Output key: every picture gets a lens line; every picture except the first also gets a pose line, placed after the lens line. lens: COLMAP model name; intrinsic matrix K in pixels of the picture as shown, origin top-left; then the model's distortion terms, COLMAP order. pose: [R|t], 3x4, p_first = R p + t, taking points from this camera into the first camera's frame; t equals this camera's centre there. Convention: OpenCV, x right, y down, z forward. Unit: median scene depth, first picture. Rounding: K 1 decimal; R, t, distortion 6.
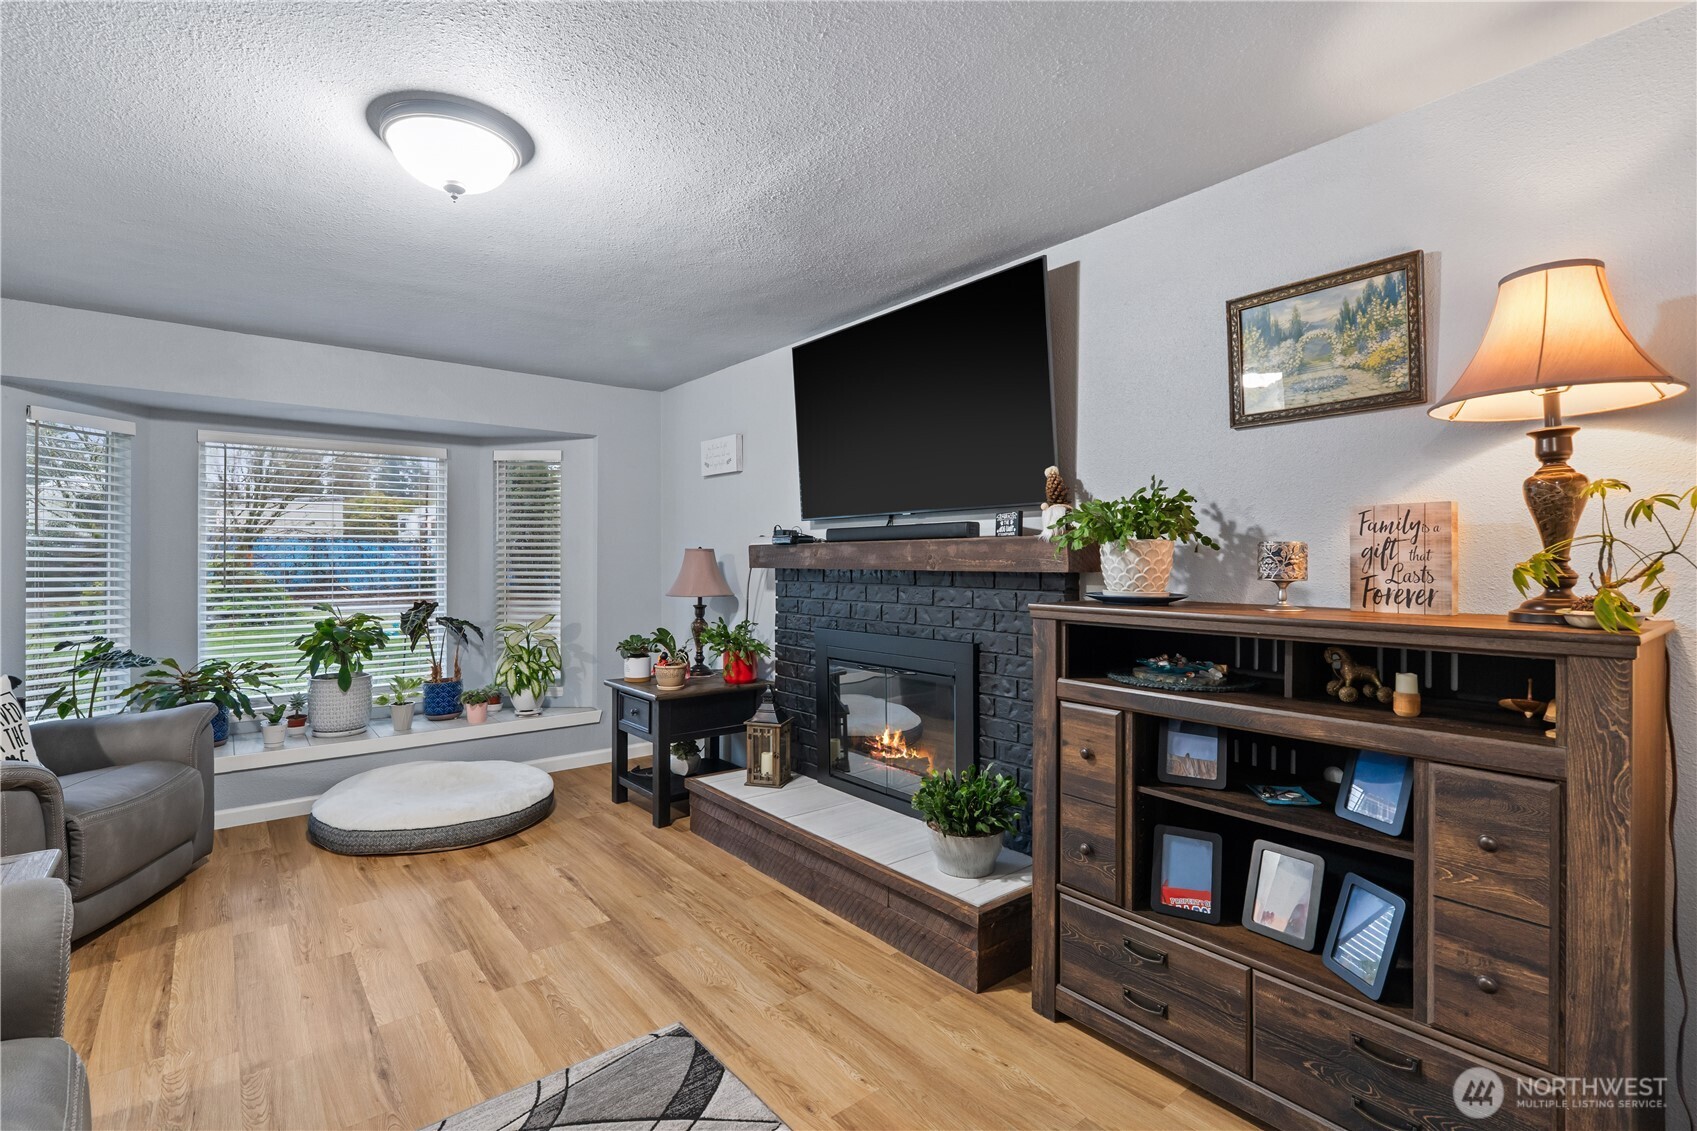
lens RADIAL K [[792.0, 0, 839.1], [0, 792.0, 556.7], [0, 0, 1]] dist [-0.000710, 0.000220]
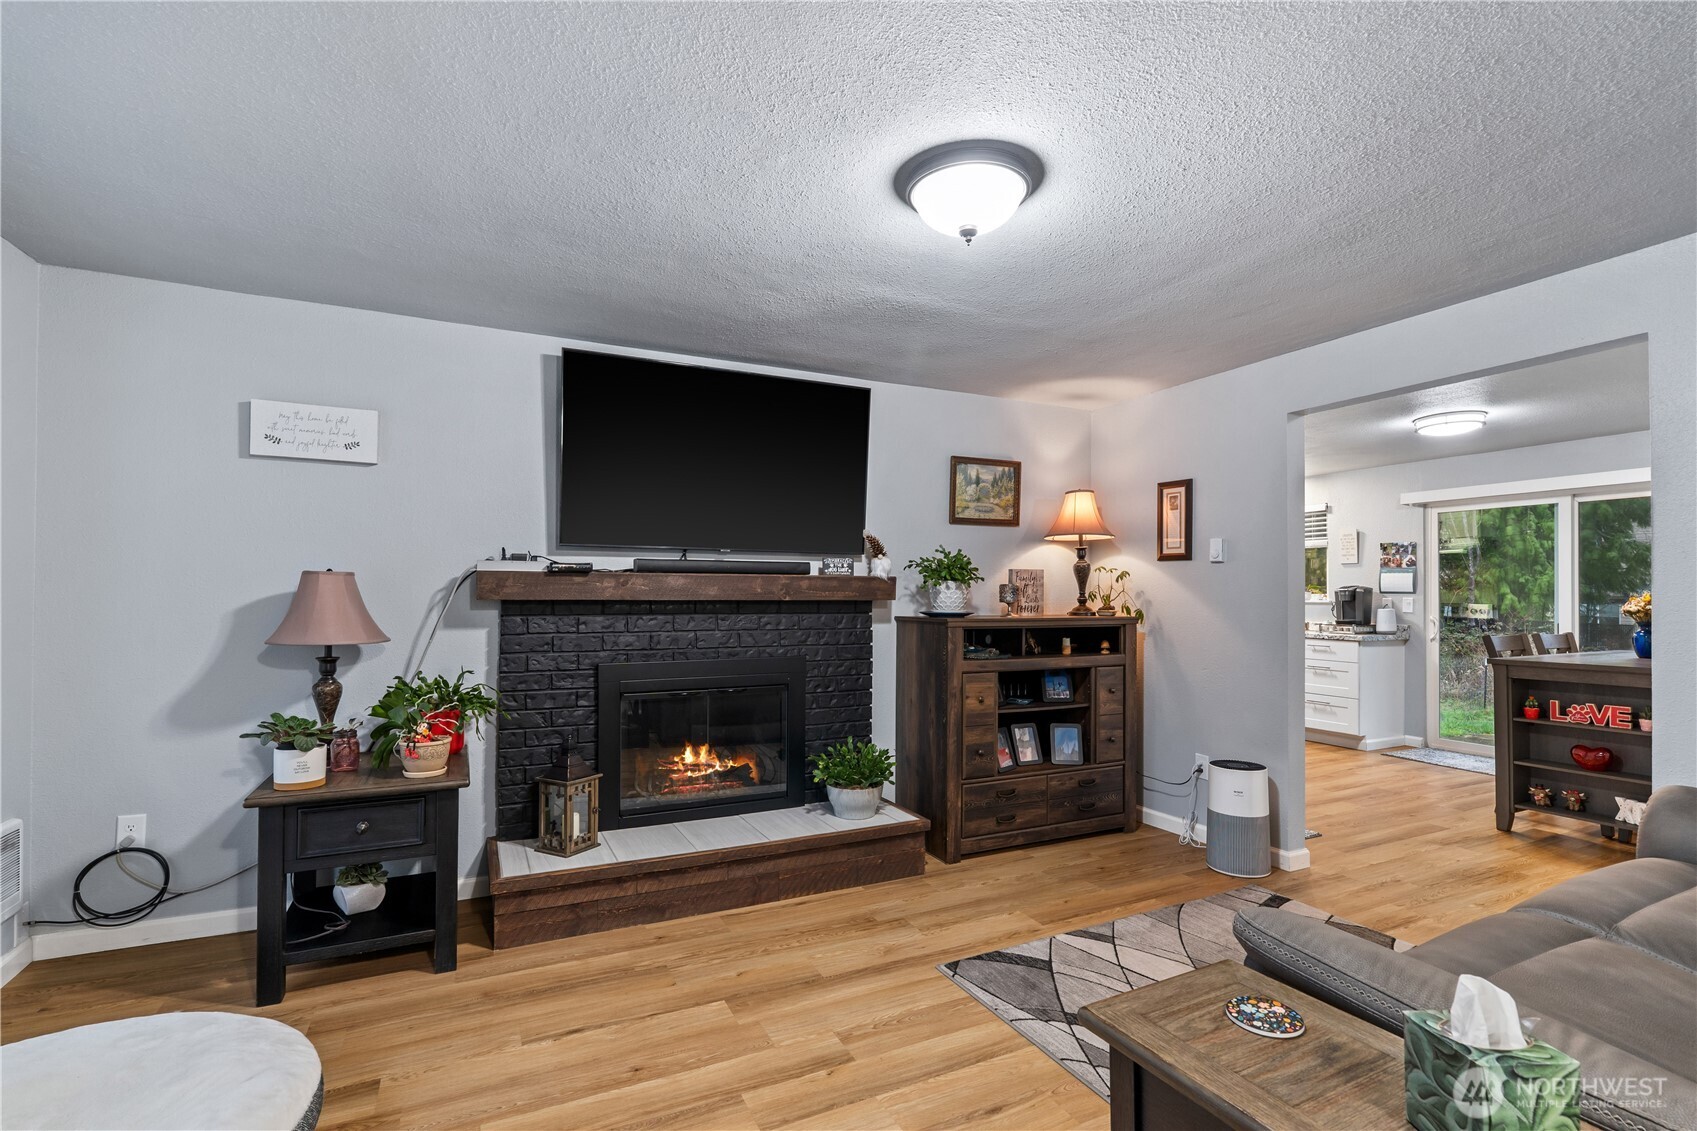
lens RADIAL K [[776.2, 0, 836.8], [0, 776.2, 584.1], [0, 0, 1]] dist [-0.001109, 0.000053]
pose [[0.220492, 0.014251, 0.975285, -1.286215], [-0.007587, 0.999888, -0.012895, 0.009020], [-0.975359, -0.004556, 0.220576, 0.802152]]
